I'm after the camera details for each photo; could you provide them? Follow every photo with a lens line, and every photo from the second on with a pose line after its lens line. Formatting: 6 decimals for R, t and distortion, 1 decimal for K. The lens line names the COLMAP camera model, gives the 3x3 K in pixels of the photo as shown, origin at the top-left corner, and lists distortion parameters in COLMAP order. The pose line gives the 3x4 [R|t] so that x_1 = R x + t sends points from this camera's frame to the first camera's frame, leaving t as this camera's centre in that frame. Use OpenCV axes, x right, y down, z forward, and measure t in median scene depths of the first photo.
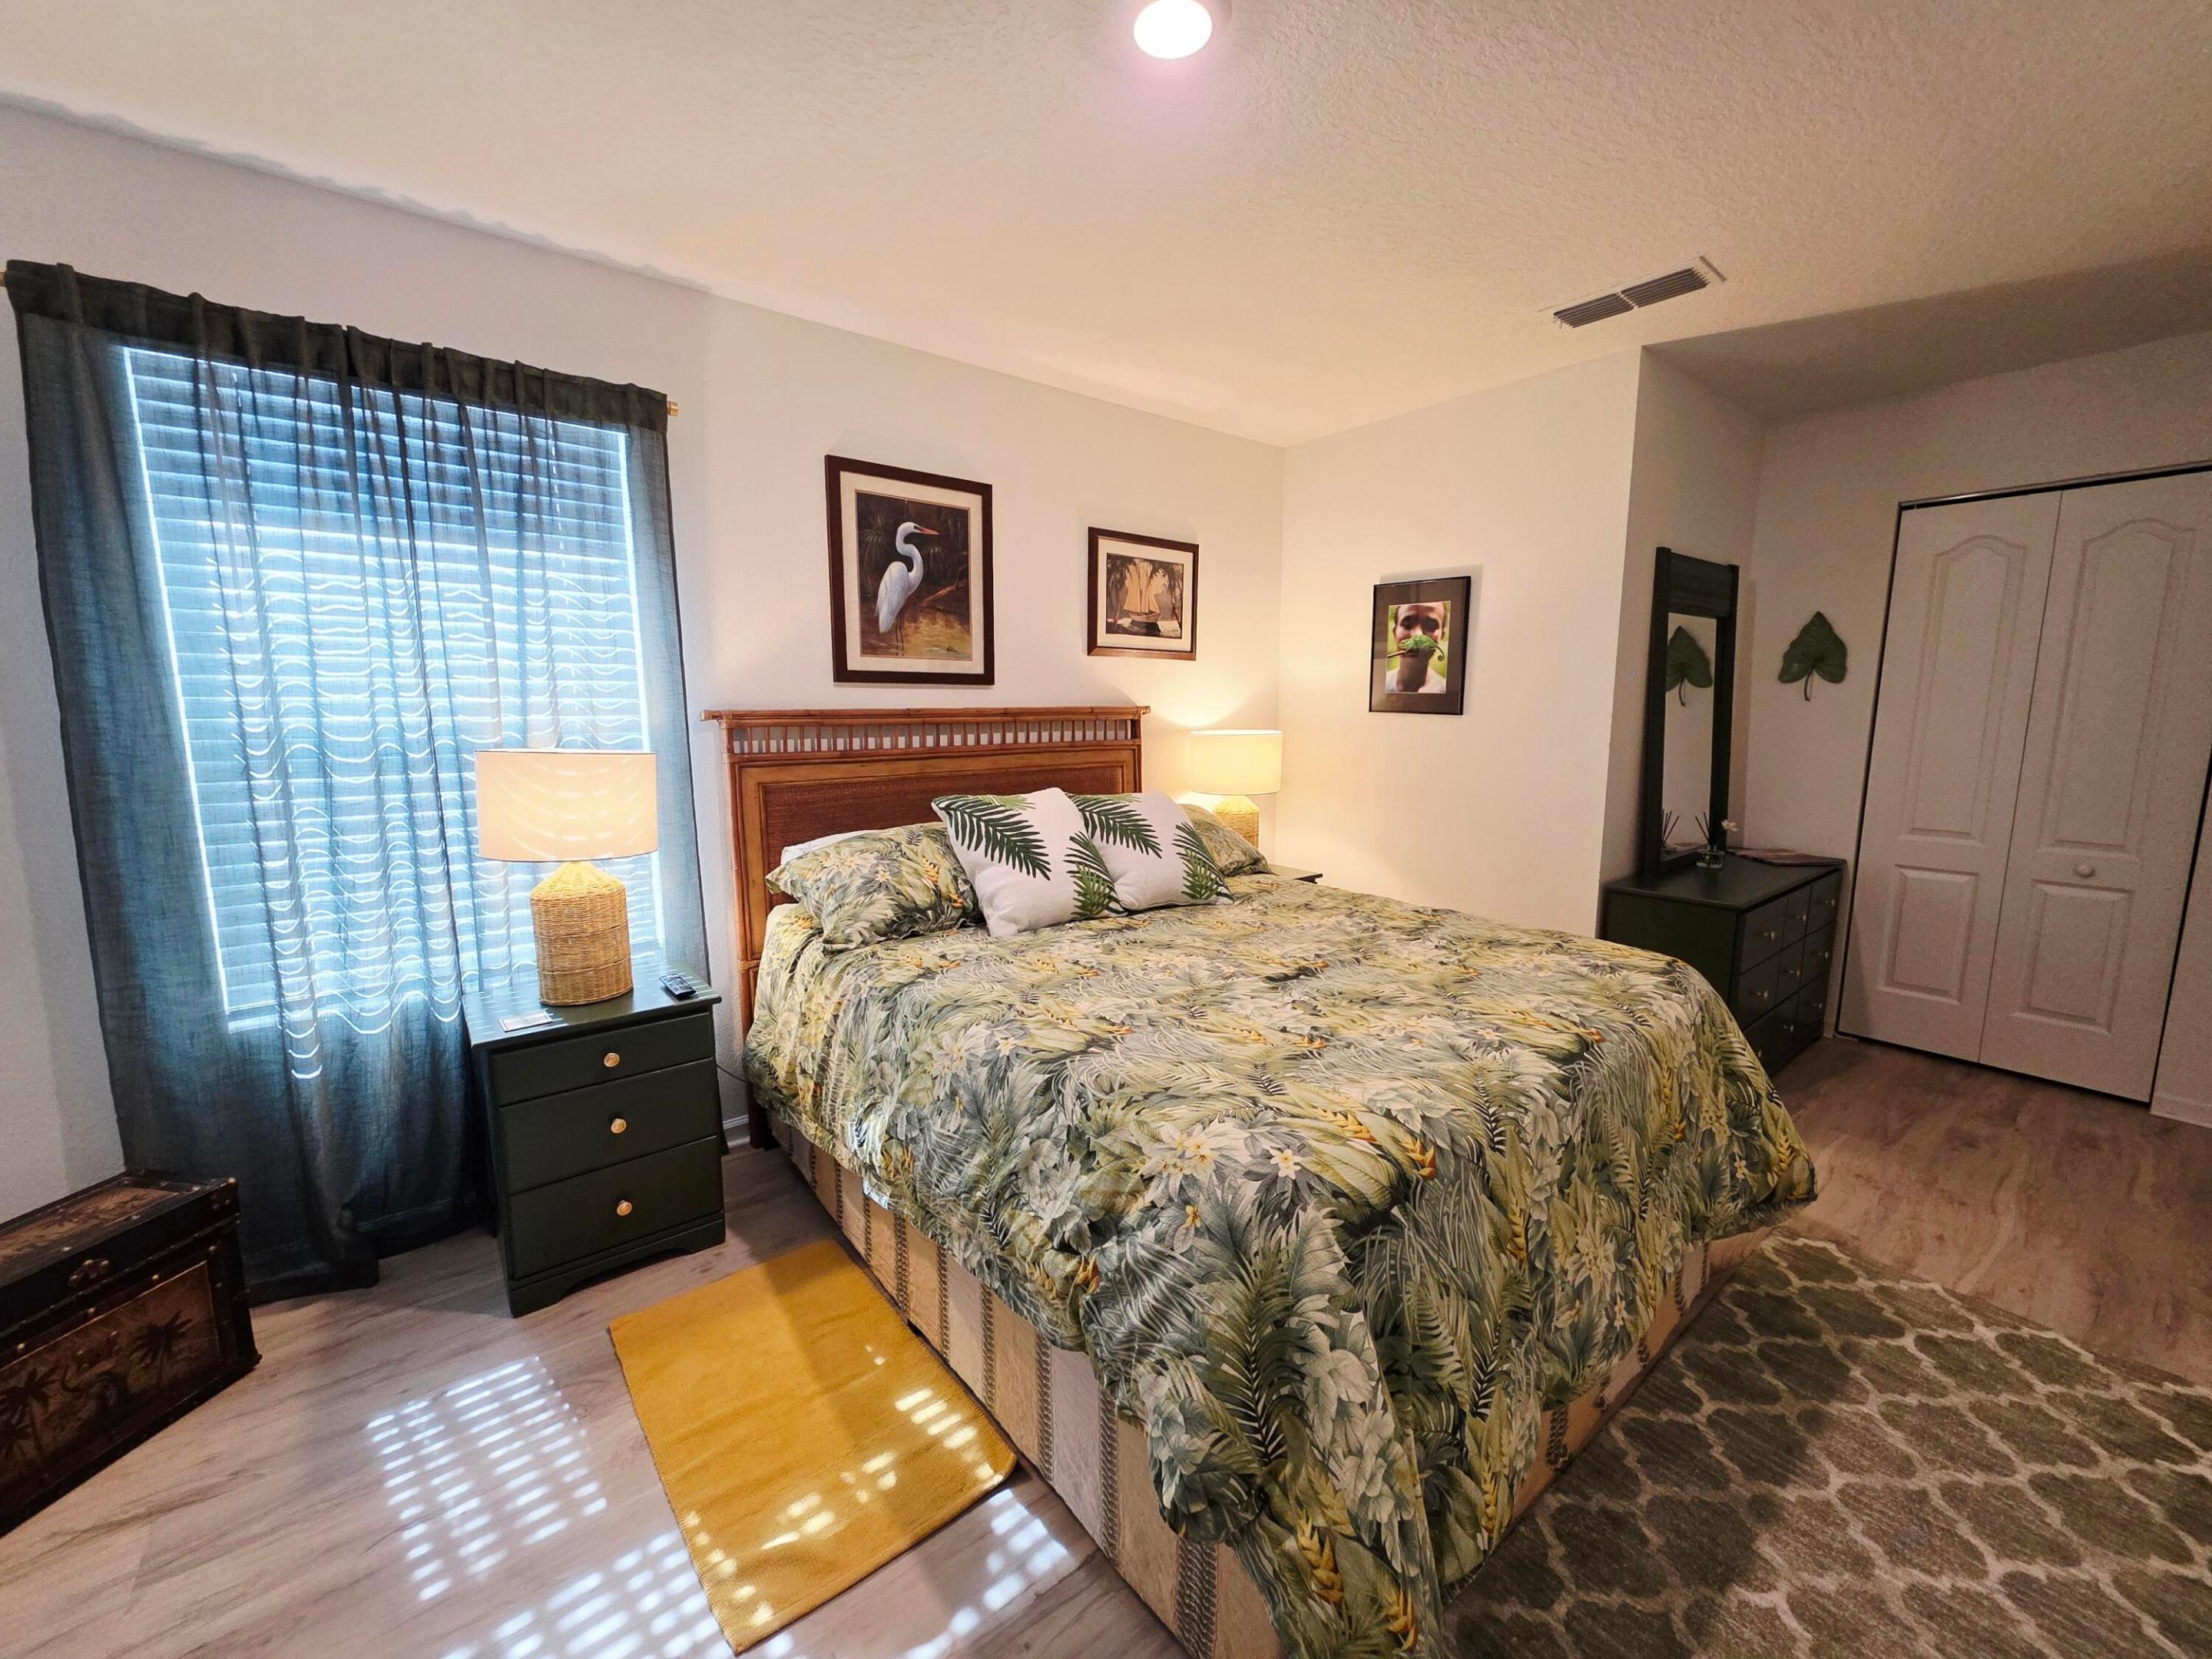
lens RADIAL K [[878.8, 0, 1096.7], [0, 878.8, 829.4], [0, 0, 1]] dist [0.005958, -0.000320]
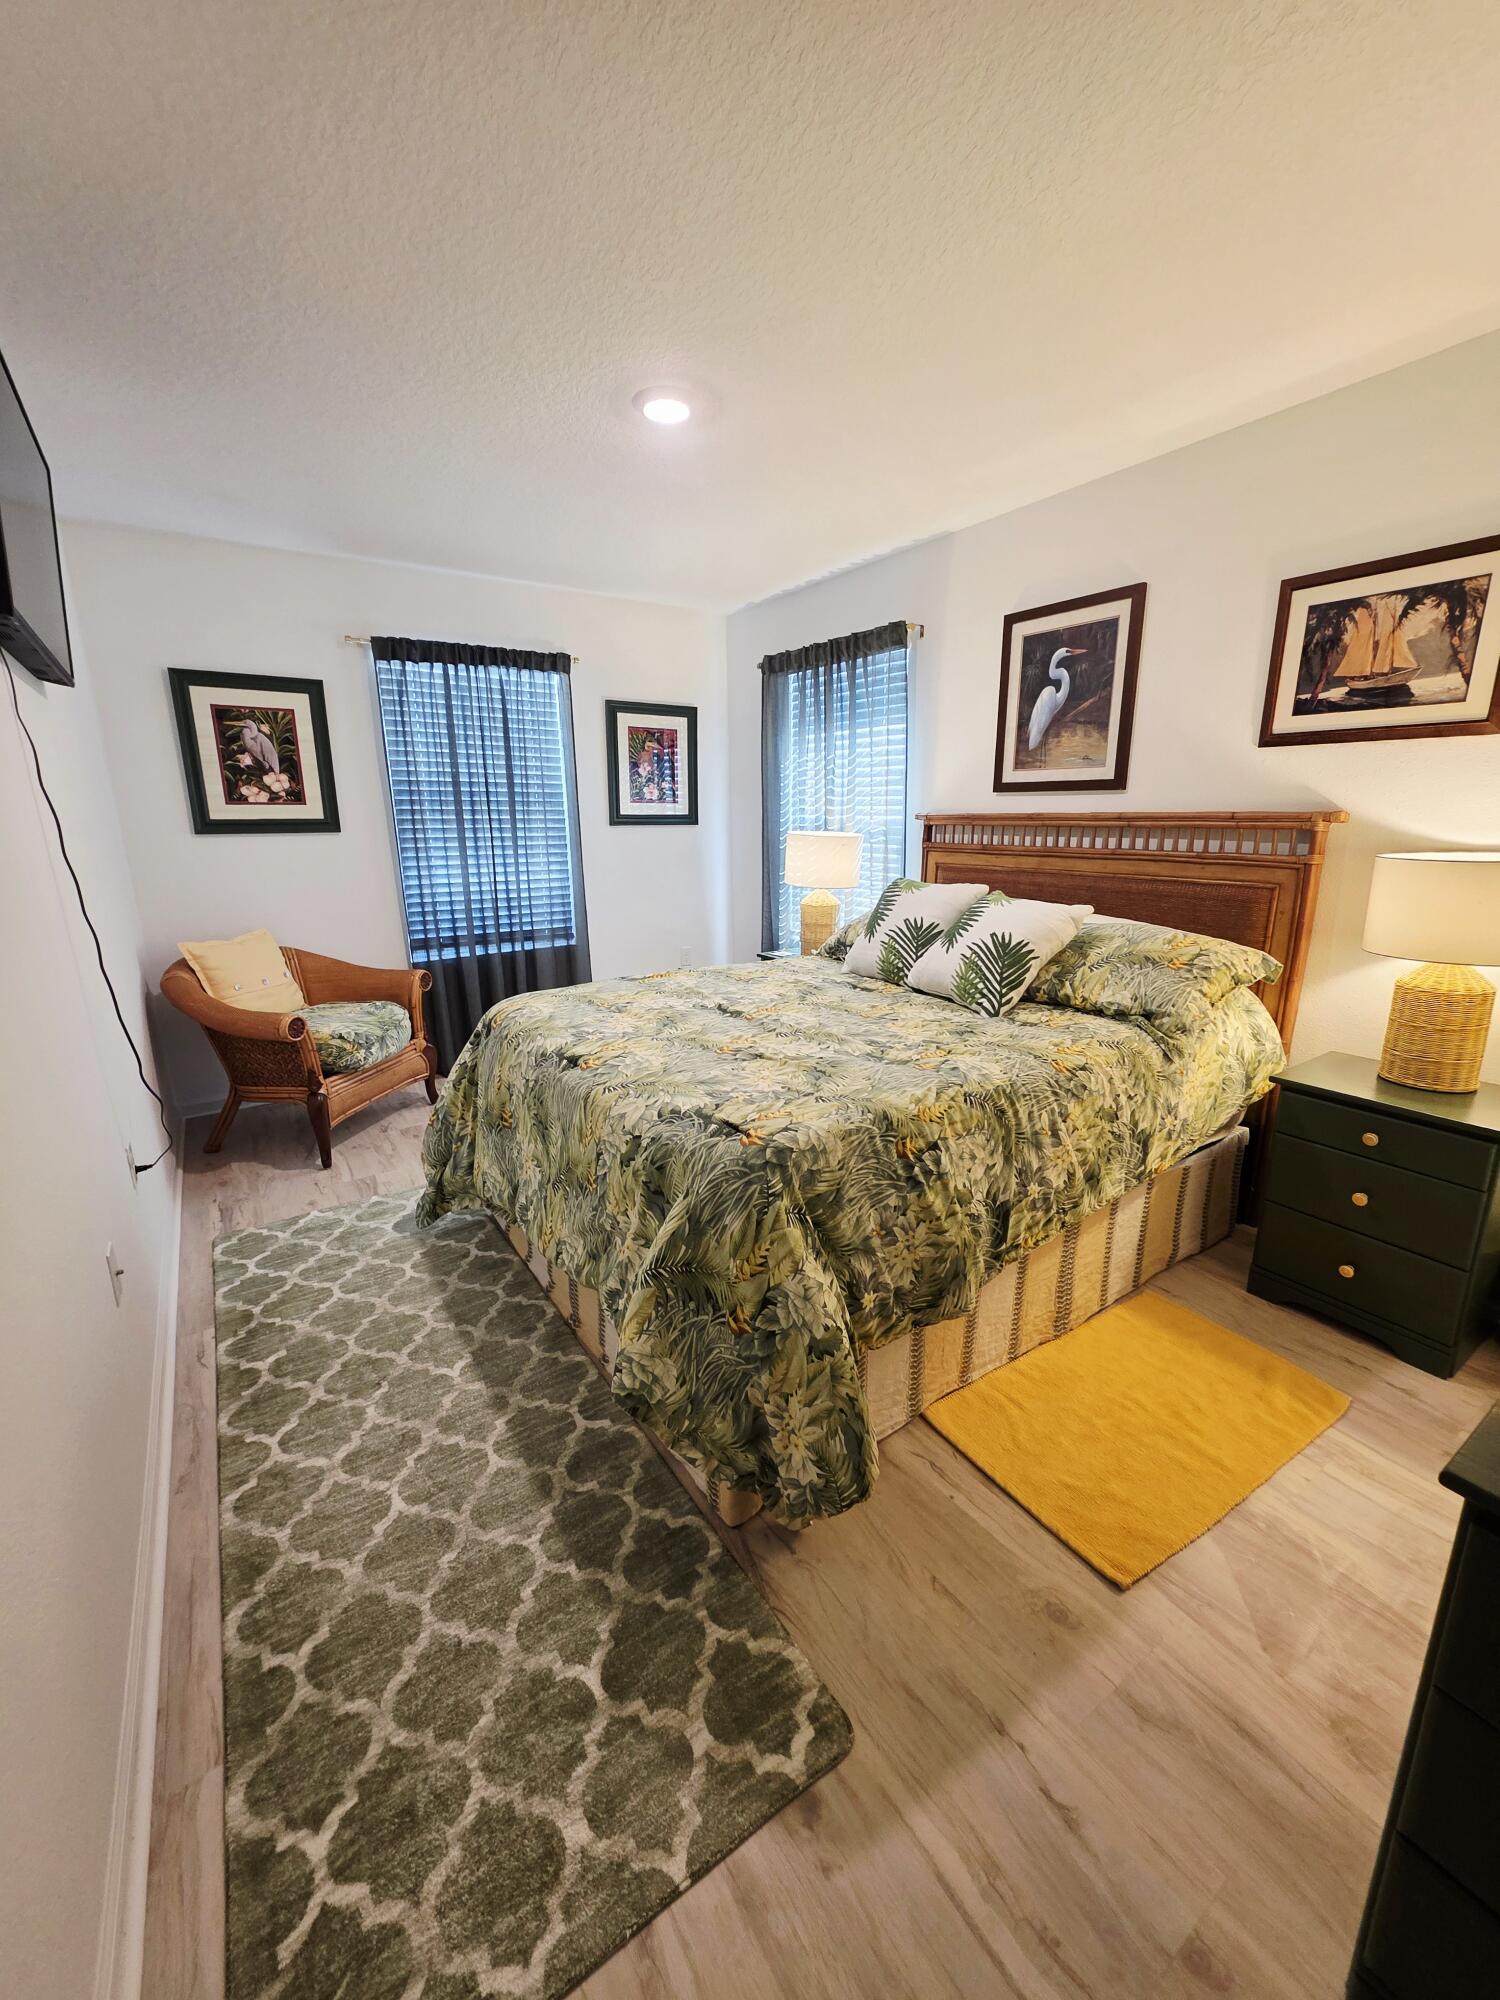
lens RADIAL K [[794.6, 0, 743.0], [0, 794.6, 1000.4], [0, 0, 1]] dist [0.005958, -0.000320]
pose [[-0.081490, 0.237126, -0.968055, 0.926424], [-0.134175, 0.959834, 0.246407, -0.105863], [0.987601, 0.149968, -0.046400, 0.694854]]
